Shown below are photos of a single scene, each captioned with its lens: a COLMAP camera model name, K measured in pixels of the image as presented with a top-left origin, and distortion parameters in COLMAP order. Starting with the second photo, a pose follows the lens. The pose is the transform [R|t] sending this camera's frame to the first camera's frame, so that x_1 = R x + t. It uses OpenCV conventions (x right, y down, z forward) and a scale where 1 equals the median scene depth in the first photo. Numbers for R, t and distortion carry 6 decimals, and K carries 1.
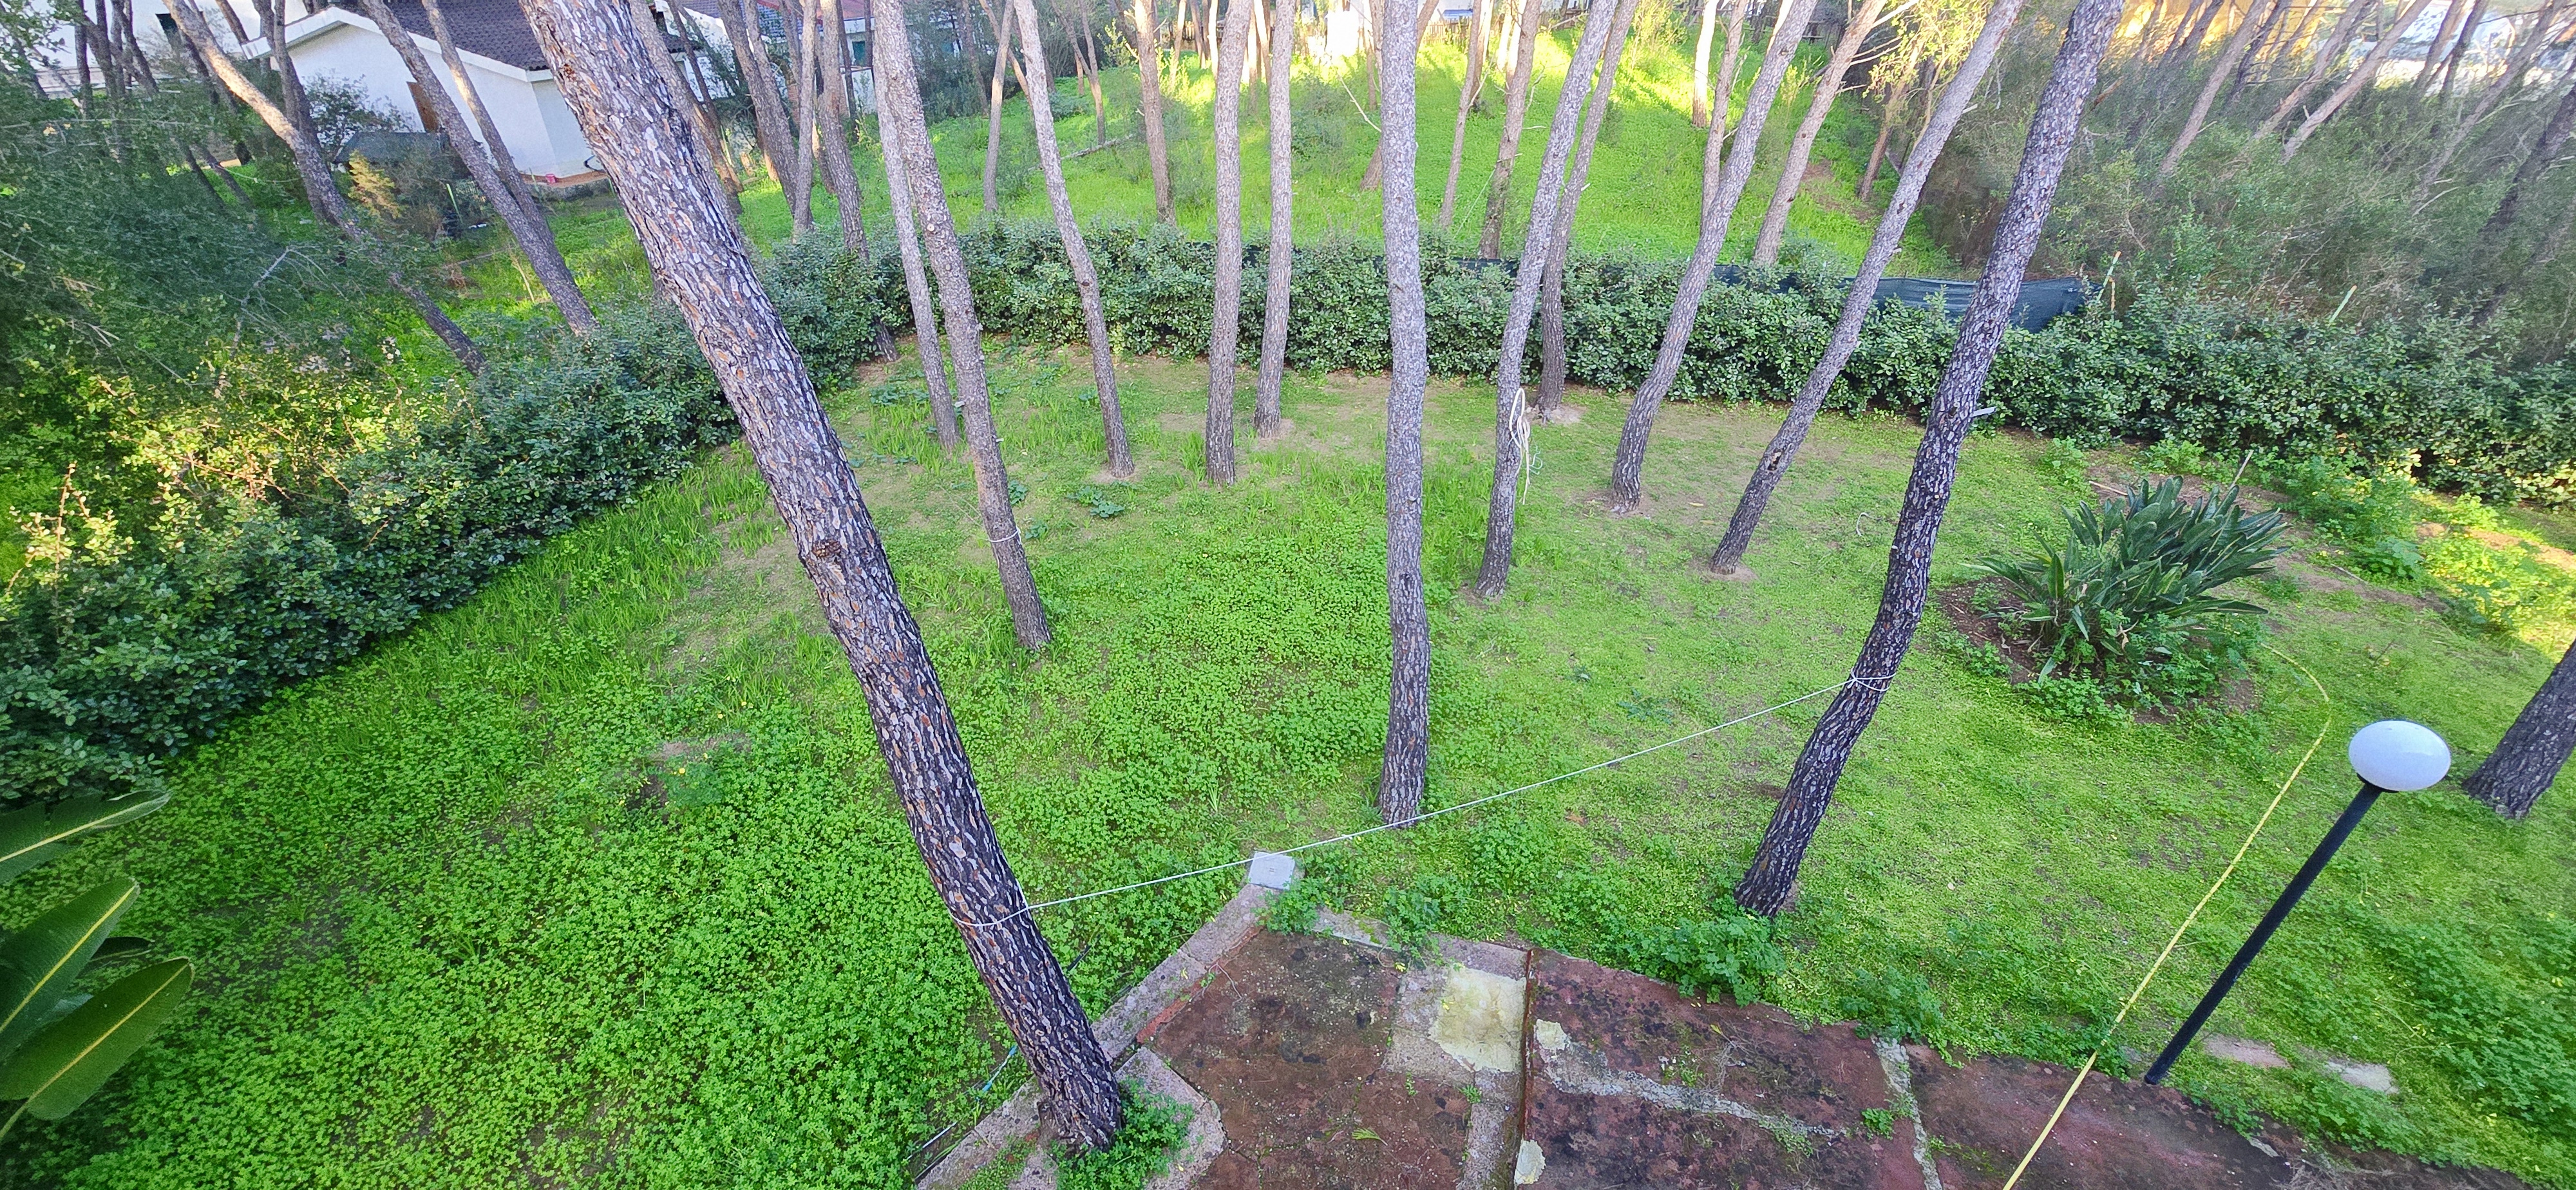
lens RADIAL K [[1064.0, 0, 1288.7], [0, 1064.0, 578.3], [0, 0, 1]] dist [0.015737, 0.000279]
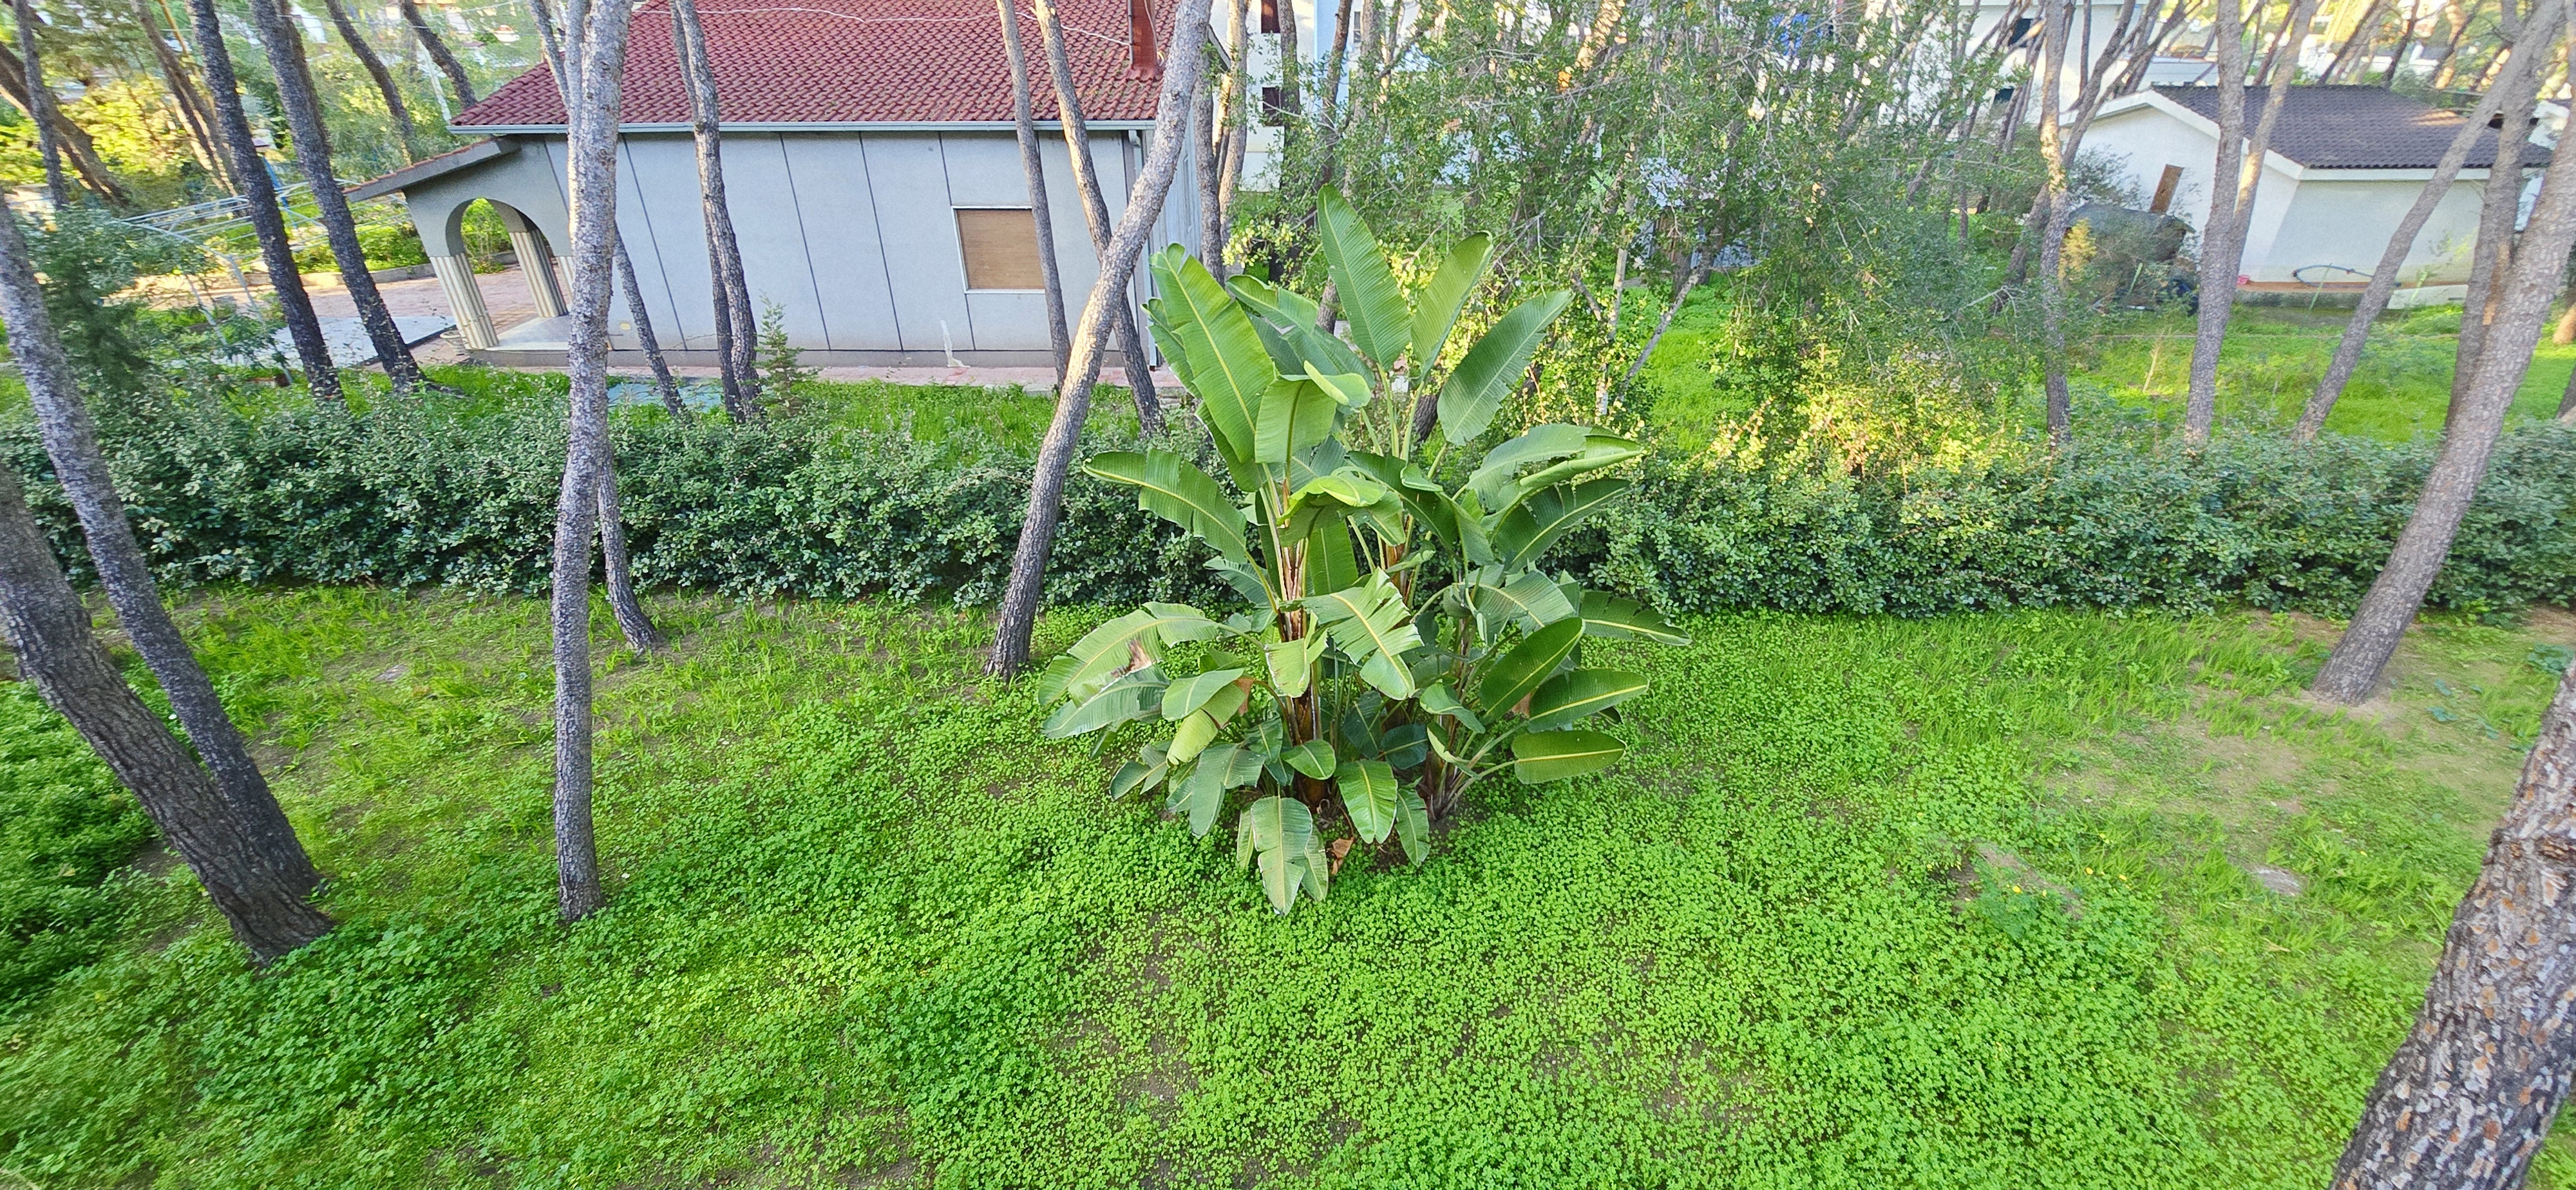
lens RADIAL K [[1064.0, 0, 1288.7], [0, 1064.0, 578.3], [0, 0, 1]] dist [0.015737, 0.000279]
pose [[0.306923, 0.458379, -0.834079, -0.103114], [-0.514312, 0.817276, 0.259889, 0.039392], [0.800800, 0.349211, 0.486590, -0.038516]]
